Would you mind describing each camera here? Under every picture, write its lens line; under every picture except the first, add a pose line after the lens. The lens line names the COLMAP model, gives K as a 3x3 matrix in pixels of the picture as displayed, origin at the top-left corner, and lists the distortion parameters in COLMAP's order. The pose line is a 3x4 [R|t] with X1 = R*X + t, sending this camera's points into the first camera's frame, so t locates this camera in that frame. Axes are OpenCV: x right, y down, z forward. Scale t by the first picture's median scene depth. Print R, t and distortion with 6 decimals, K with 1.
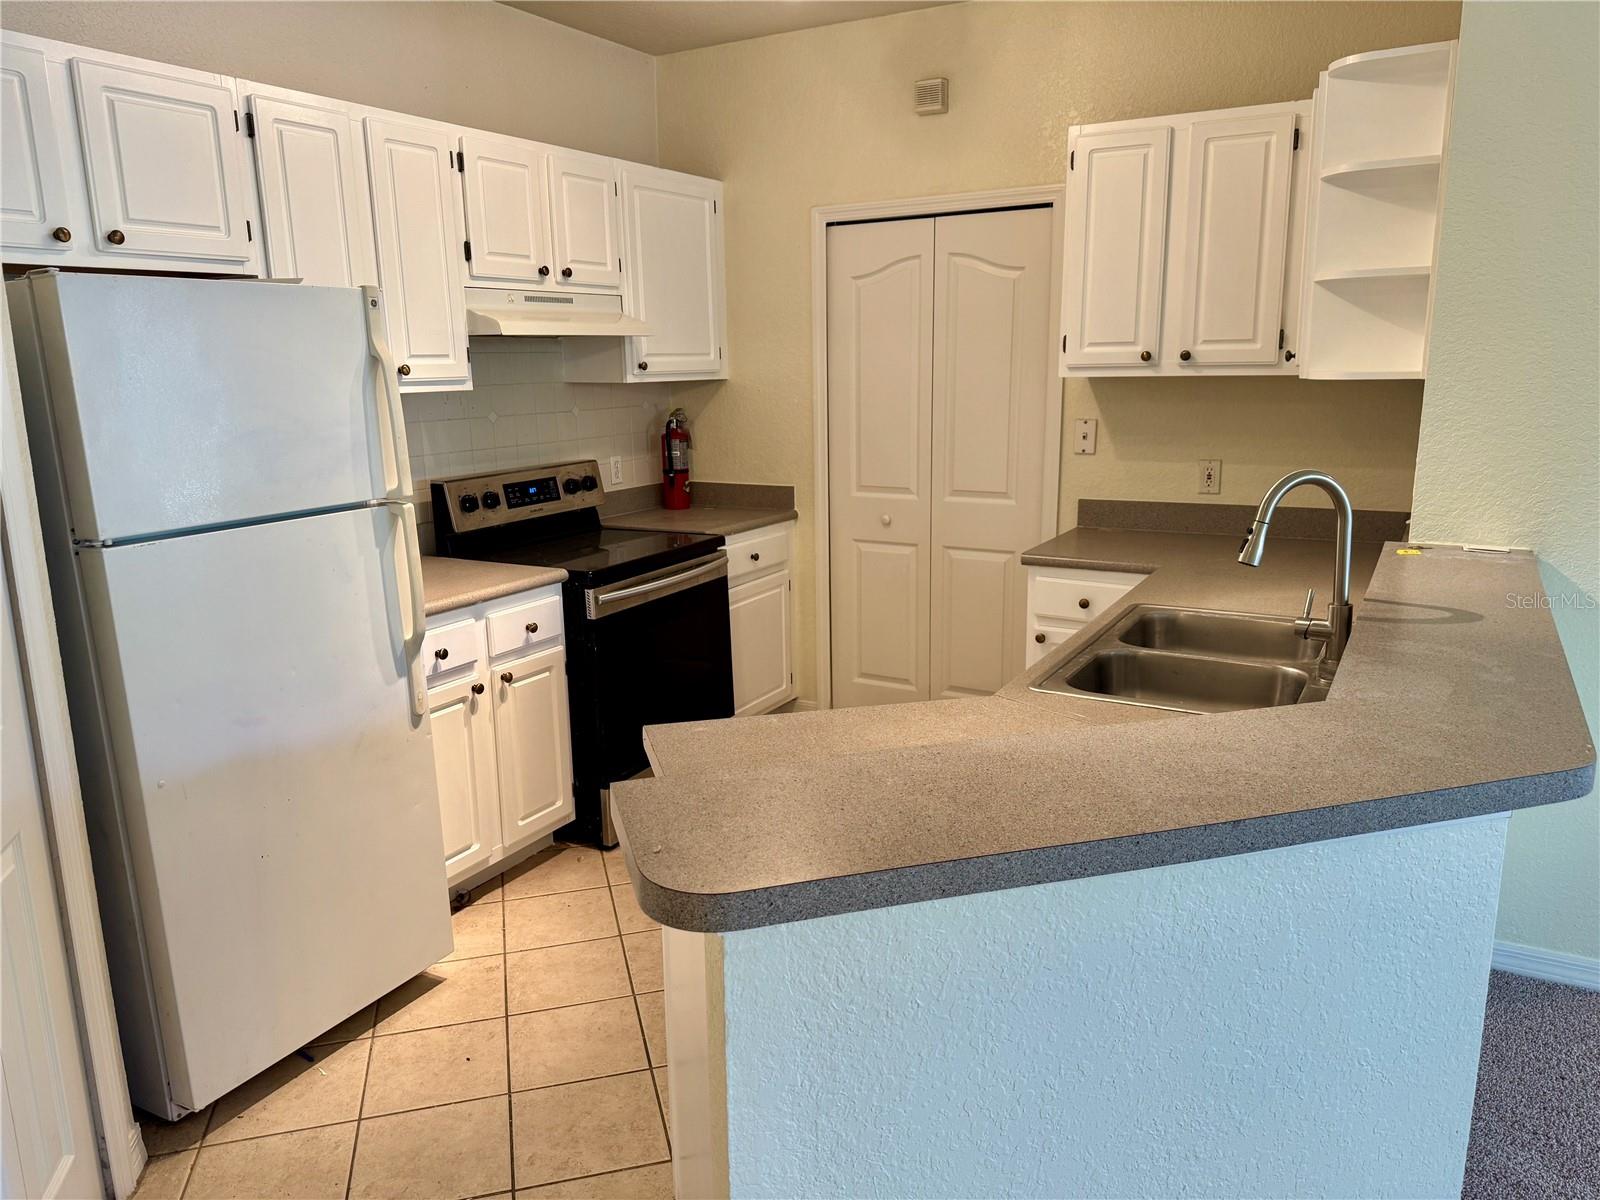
lens RADIAL K [[1122.4, 0, 800.0], [0, 1122.4, 600.0], [0, 0, 1]] dist [0.155744, -0.274826]
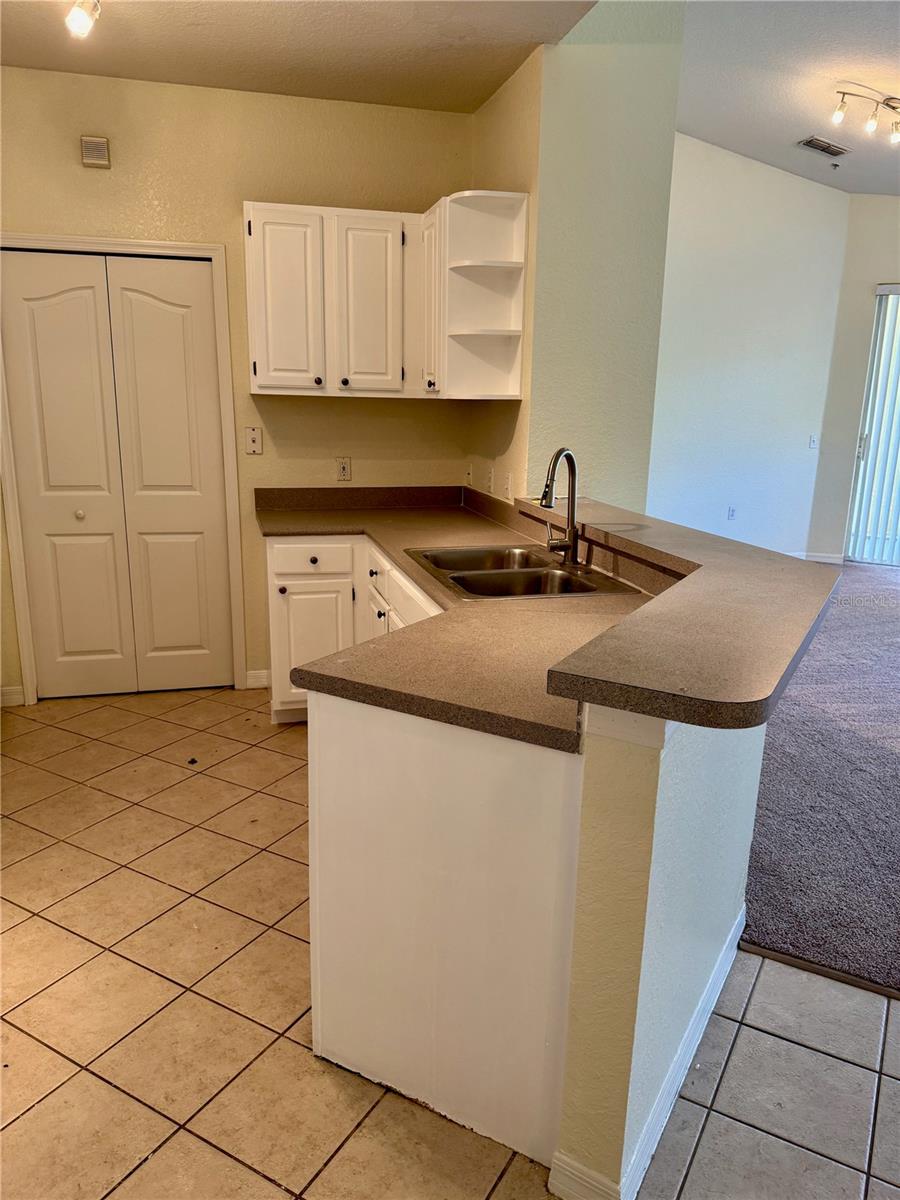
lens RADIAL K [[853.2, 0, 450.0], [0, 853.2, 600.0], [0, 0, 1]] dist [0.096703, -0.132202]
pose [[0.716745, -0.134506, 0.684240, -0.320890], [0.120628, 0.990344, 0.068320, 0.000090], [-0.686823, 0.033570, 0.726049, 0.124445]]
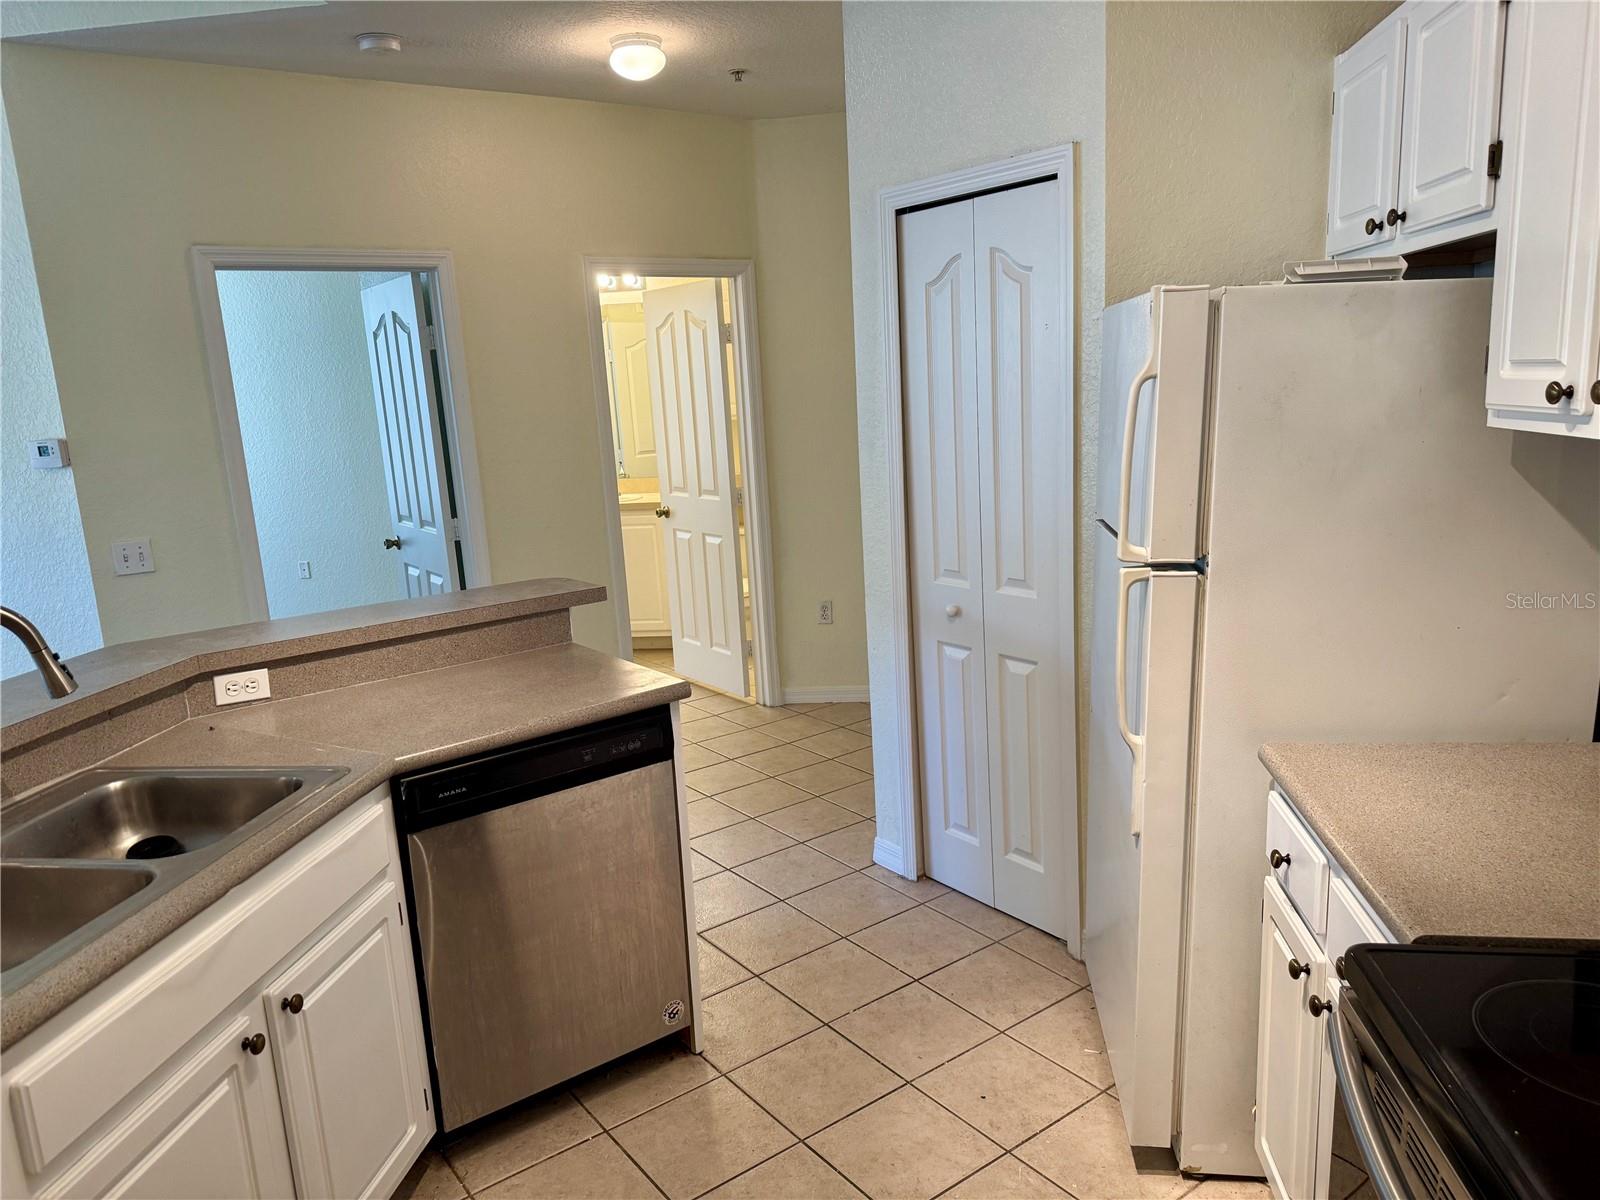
lens RADIAL K [[1115.4, 0, 800.0], [0, 1115.4, 600.0], [0, 0, 1]] dist [0.110151, -0.119203]
pose [[-0.929875, 0.140251, -0.340091, 0.086517], [-0.004708, 0.919861, 0.392217, -0.251722], [0.367845, 0.366314, -0.854695, 1.098064]]
